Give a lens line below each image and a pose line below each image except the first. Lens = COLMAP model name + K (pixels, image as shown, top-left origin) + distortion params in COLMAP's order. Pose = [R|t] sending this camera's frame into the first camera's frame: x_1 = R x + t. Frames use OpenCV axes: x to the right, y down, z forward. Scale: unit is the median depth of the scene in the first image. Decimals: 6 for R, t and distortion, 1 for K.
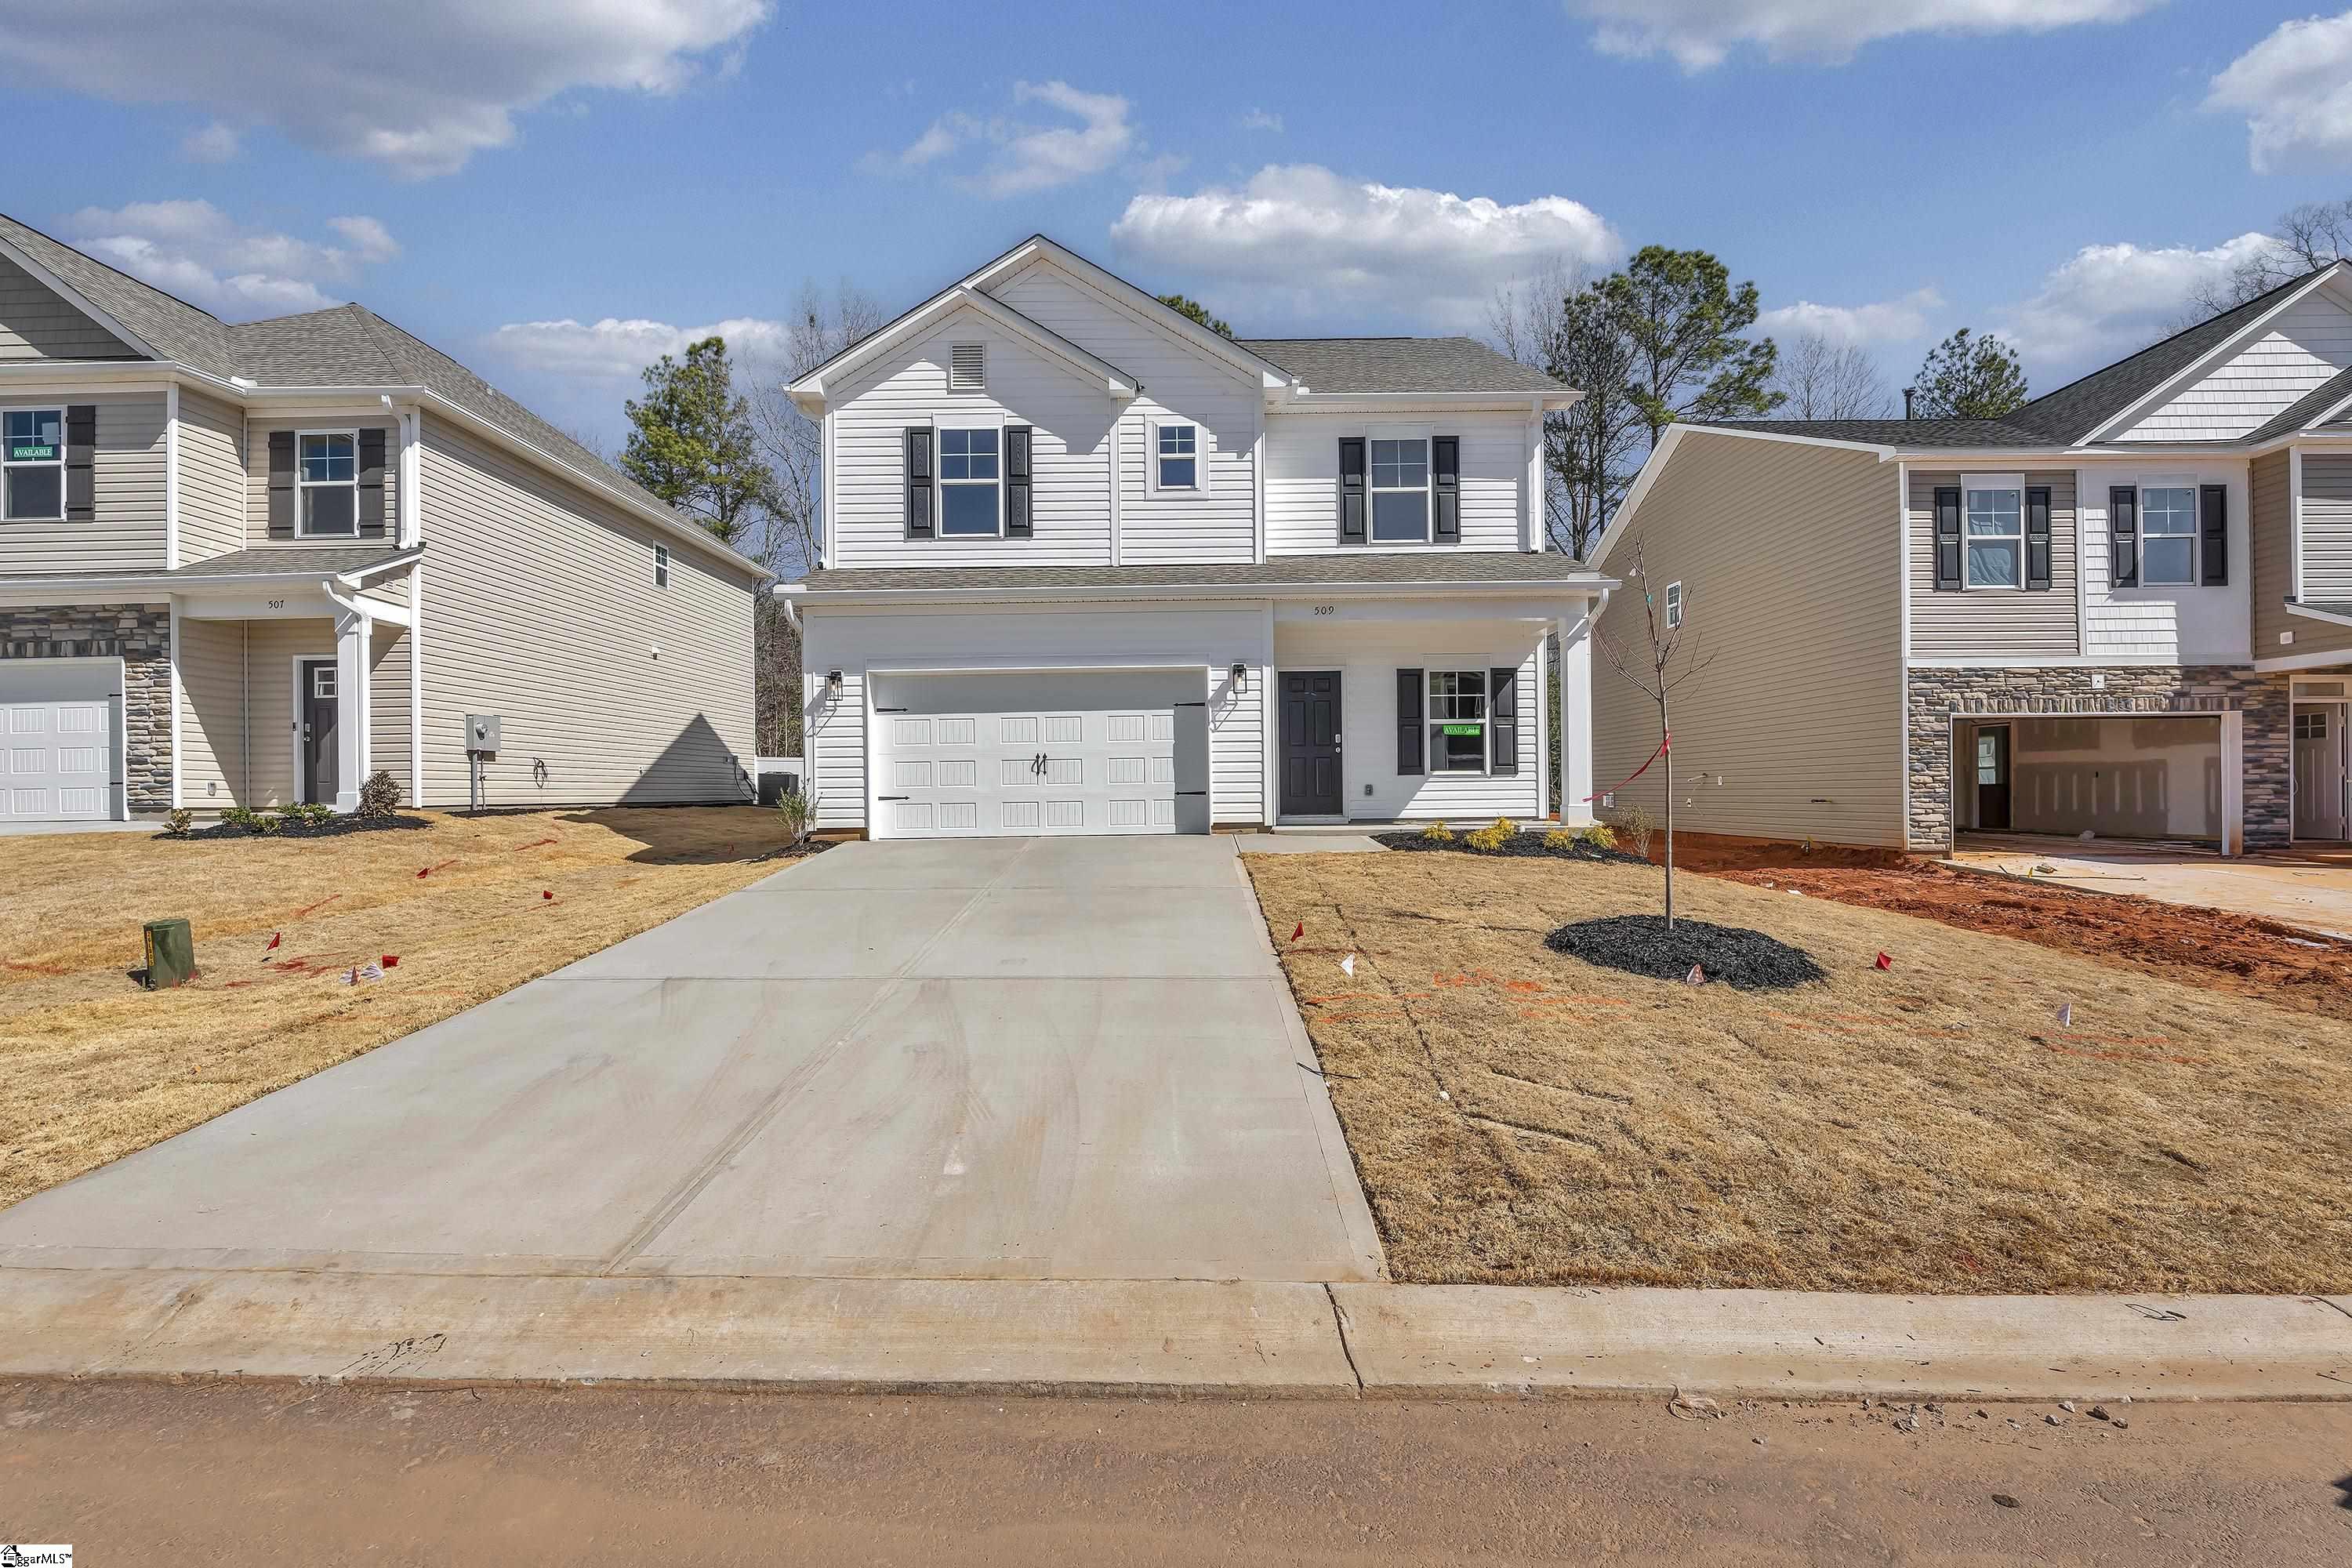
lens RADIAL K [[1032.8, 0, 1182.6], [0, 1032.8, 789.7], [0, 0, 1]] dist [-0.009720, 0.000549]
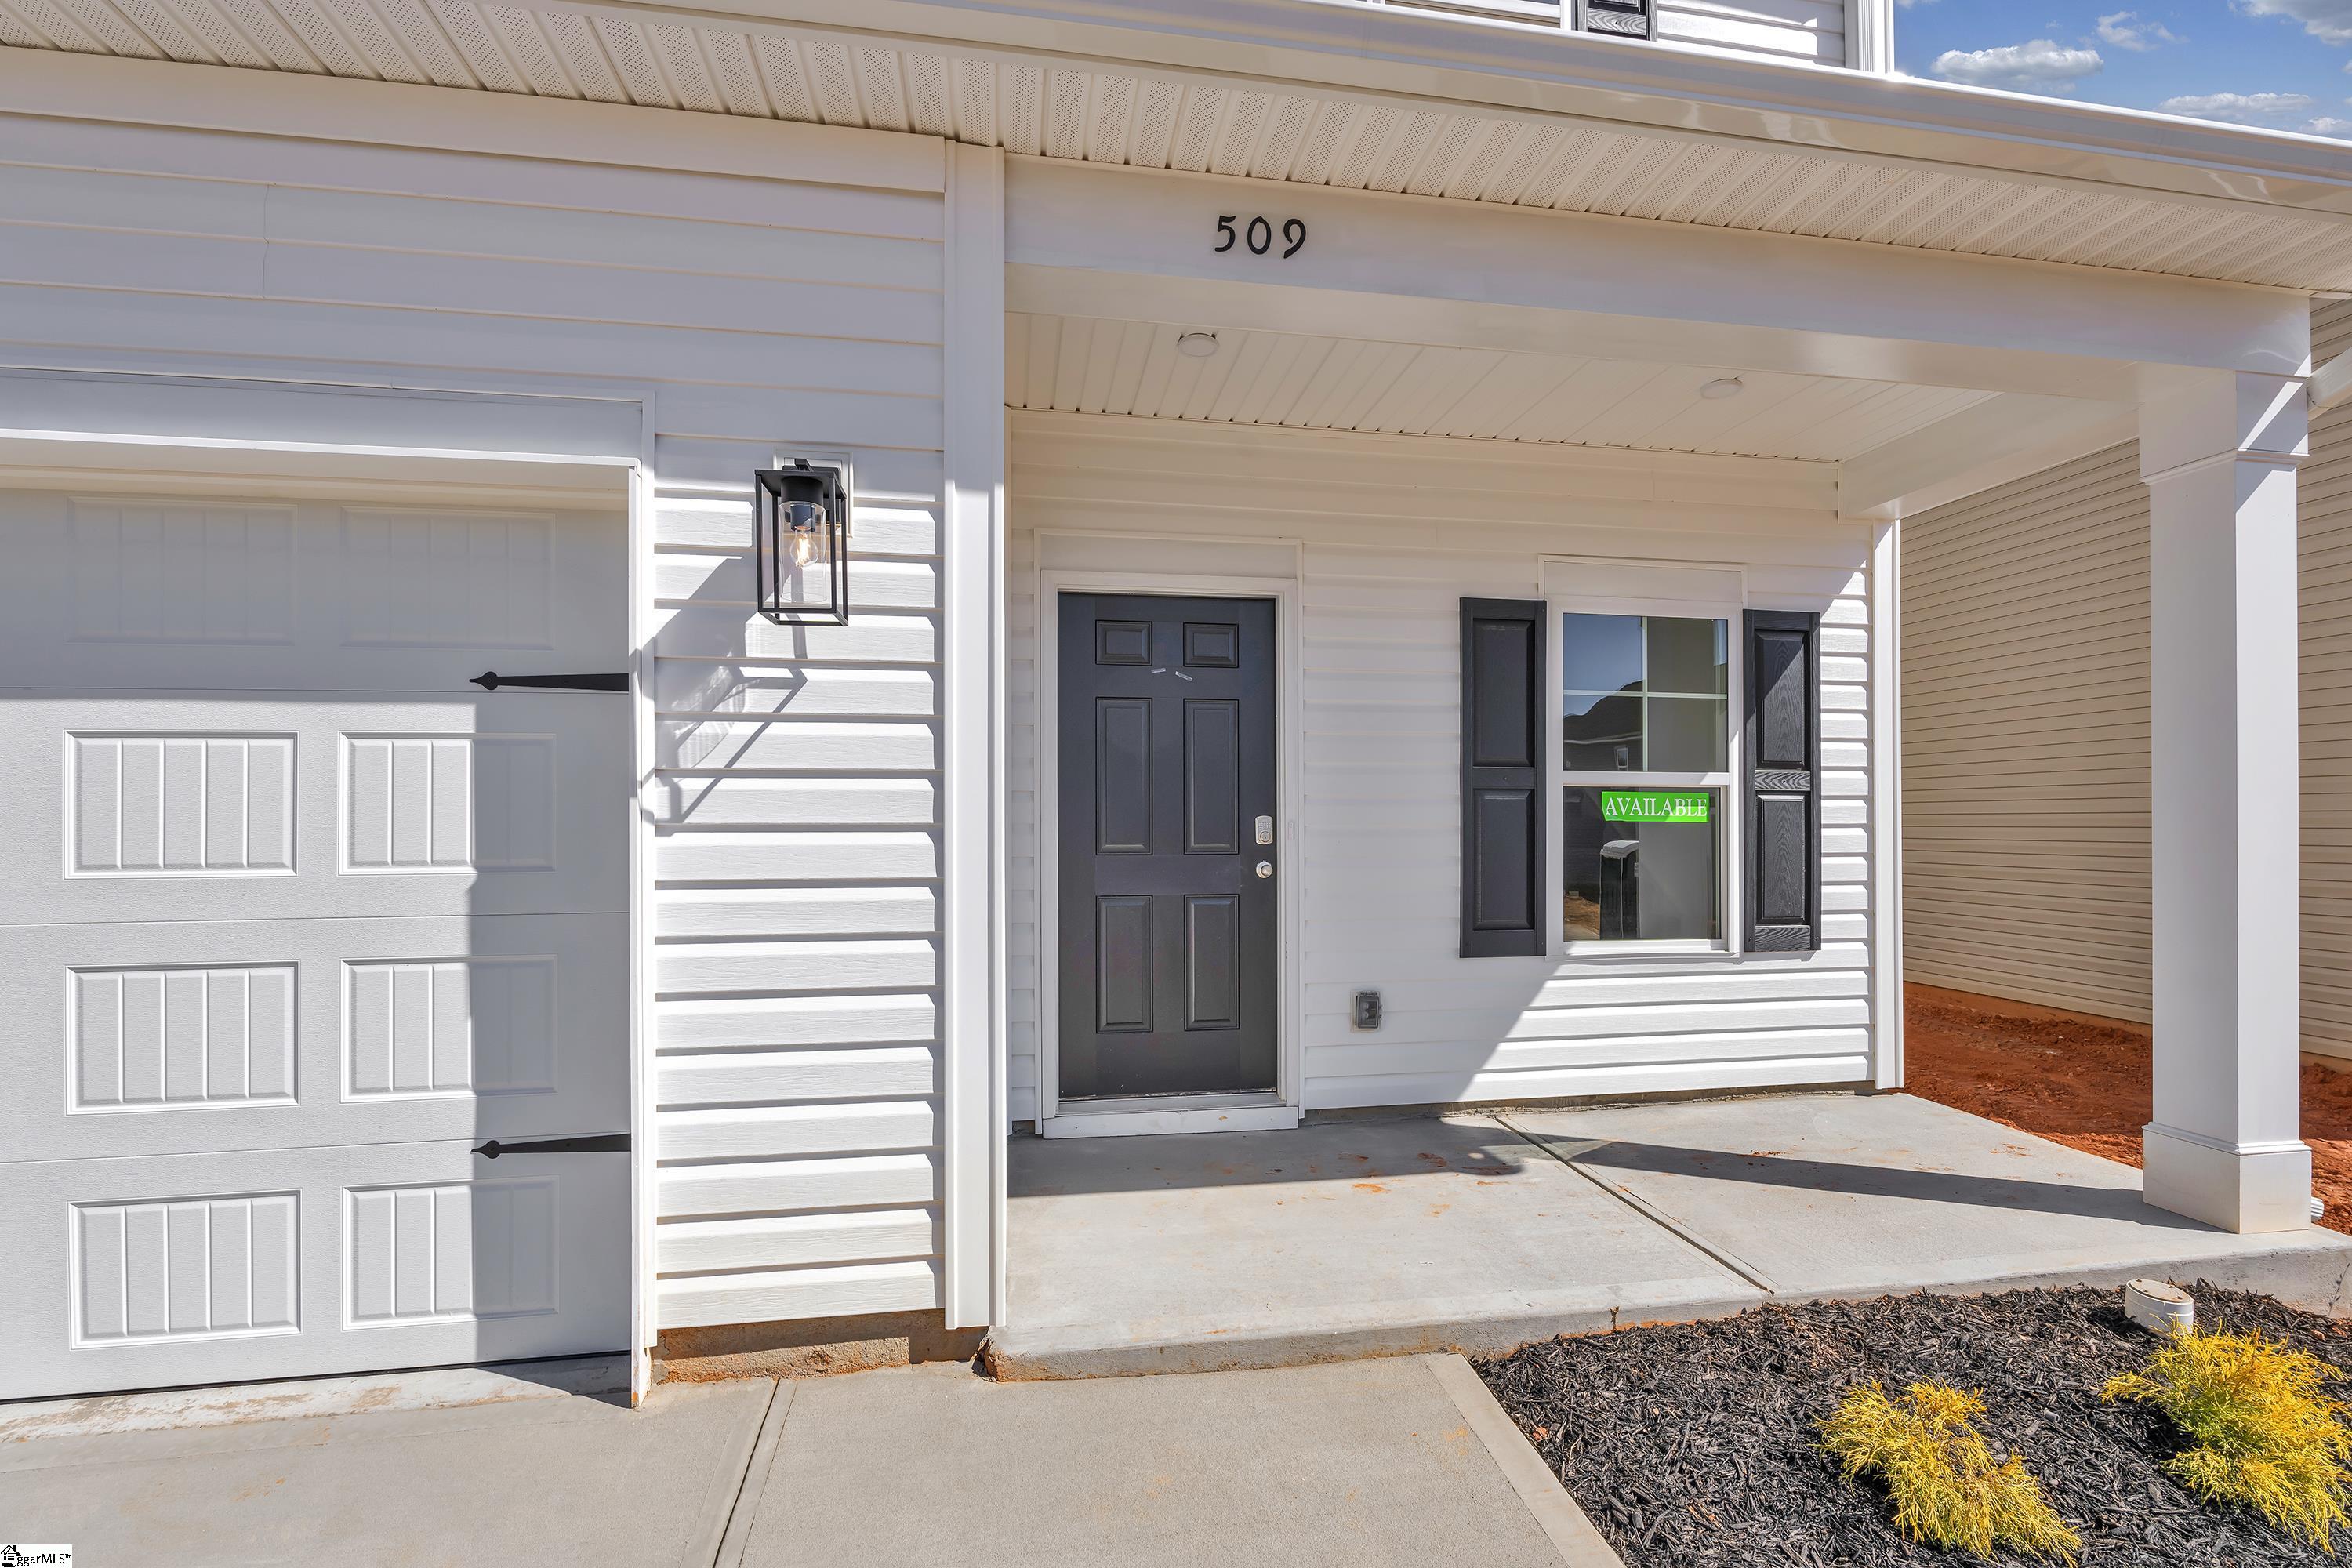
lens RADIAL K [[1032.8, 0, 1188.6], [0, 1032.8, 798.8], [0, 0, 1]] dist [-0.009720, 0.000549]
pose [[0.986064, 0.015208, 0.165670, 0.082419], [-0.013203, 0.999826, -0.013198, -0.054345], [-0.165842, 0.010827, 0.986093, 0.722454]]
